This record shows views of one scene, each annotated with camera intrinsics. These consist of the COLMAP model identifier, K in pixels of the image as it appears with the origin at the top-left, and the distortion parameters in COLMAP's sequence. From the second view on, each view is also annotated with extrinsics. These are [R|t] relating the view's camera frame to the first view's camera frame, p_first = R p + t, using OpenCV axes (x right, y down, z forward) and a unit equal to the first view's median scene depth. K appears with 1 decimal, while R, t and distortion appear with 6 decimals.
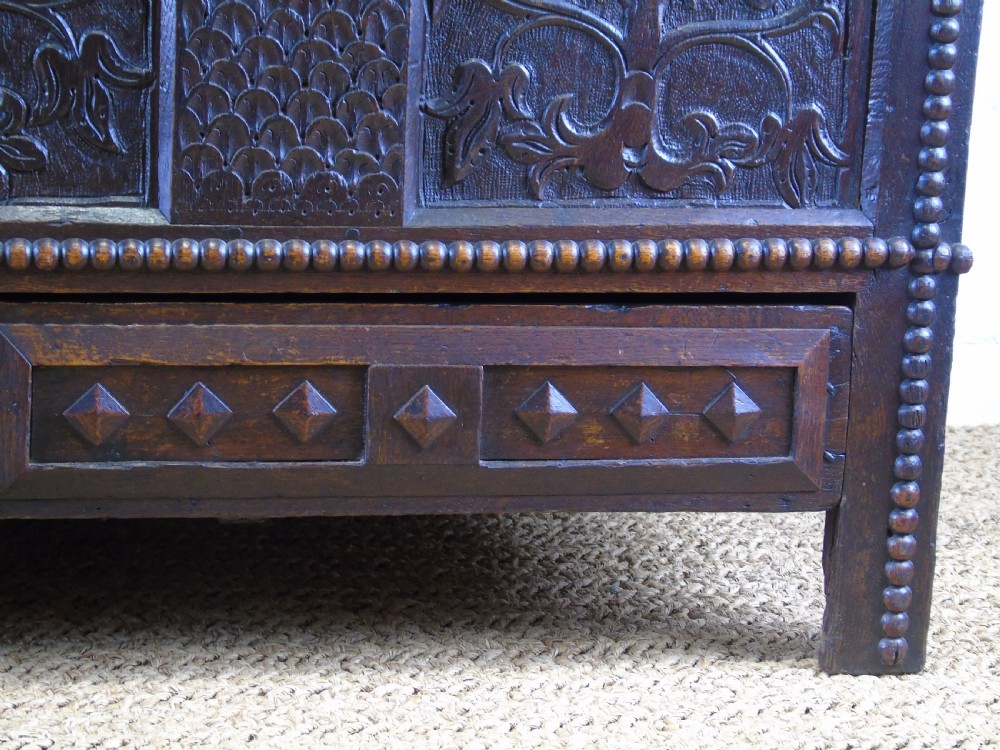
lens RADIAL K [[2870.3, 0, 500.0], [0, 2870.3, 375.0], [0, 0, 1]] dist [-0.460019, 8.056562]
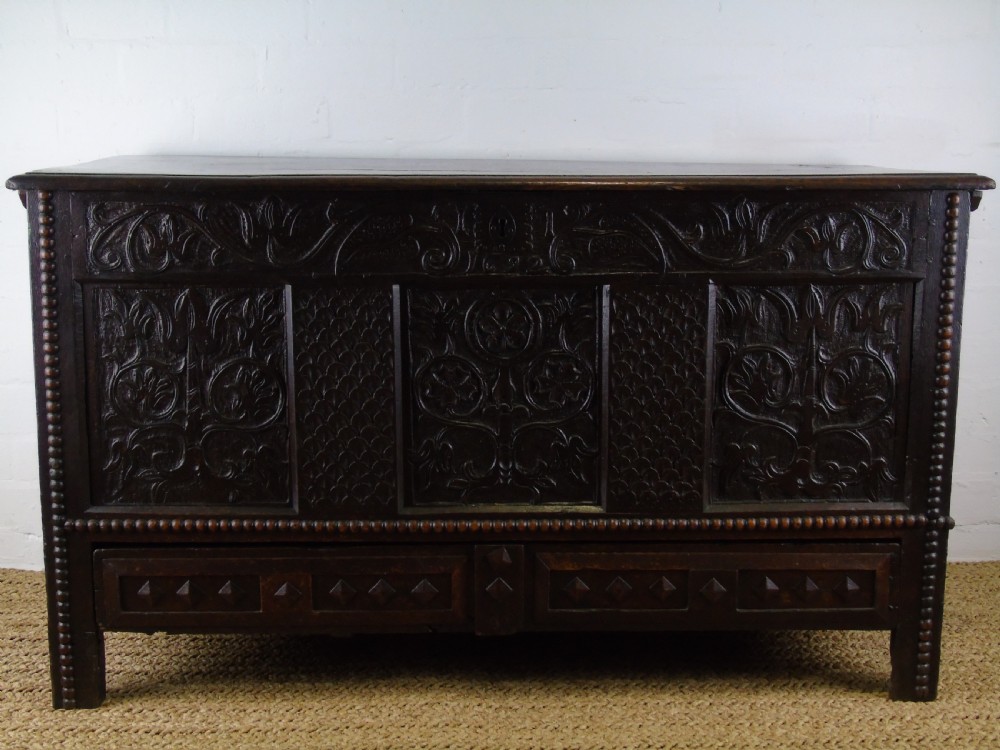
lens RADIAL K [[1442.3, 0, 501.6], [0, 1442.3, 387.4], [0, 0, 1]] dist [0.017223, -0.098193]
pose [[0.980985, -0.006680, -0.193969, 0.034608], [0.001450, 0.999632, -0.027092, -0.120675], [0.194078, 0.026296, 0.980634, -0.215170]]
